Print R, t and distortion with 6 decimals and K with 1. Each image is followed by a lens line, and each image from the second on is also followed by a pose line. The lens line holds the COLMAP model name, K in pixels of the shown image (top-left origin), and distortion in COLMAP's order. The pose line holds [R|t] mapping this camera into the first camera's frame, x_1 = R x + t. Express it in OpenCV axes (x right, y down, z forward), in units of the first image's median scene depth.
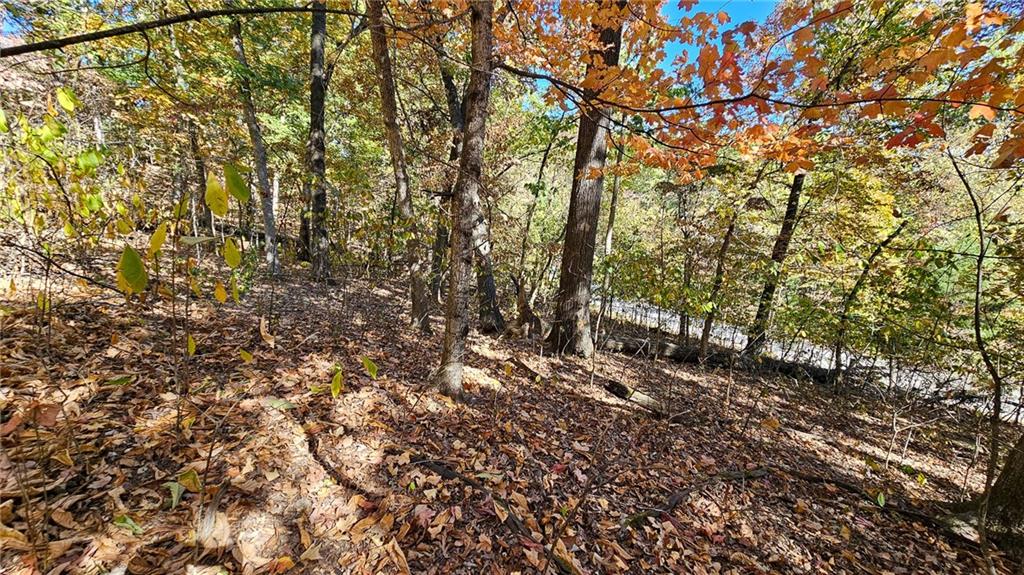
lens RADIAL K [[408.7, 0, 514.3], [0, 408.7, 293.6], [0, 0, 1]] dist [0.000166, 0.001583]
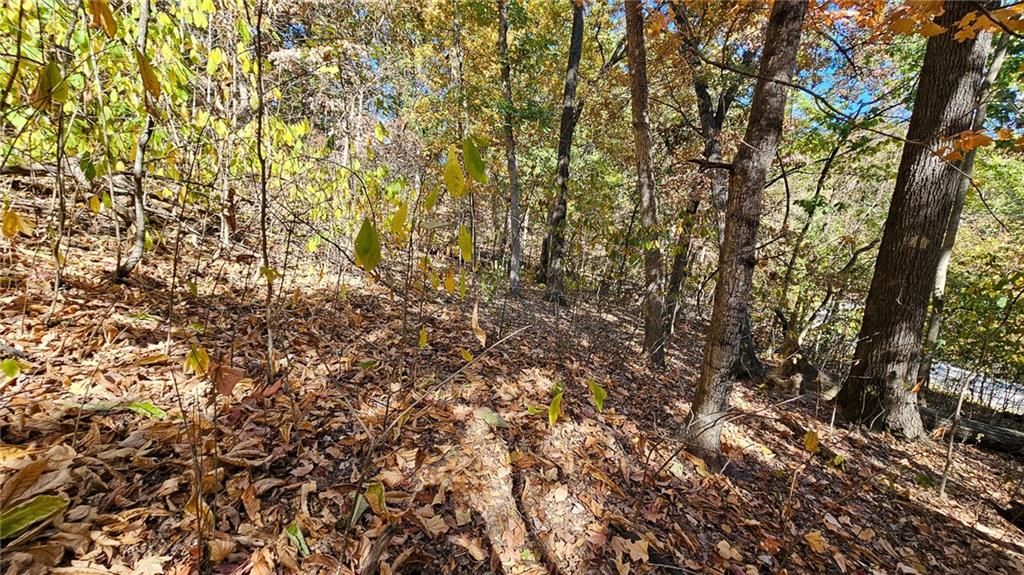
lens RADIAL K [[408.7, 0, 514.5], [0, 408.7, 294.7], [0, 0, 1]] dist [0.000166, 0.001583]
pose [[0.855120, 0.058352, -0.515136, -0.084260], [-0.097264, 0.994059, -0.048857, 0.038035], [0.509224, 0.091883, 0.855715, 0.206633]]
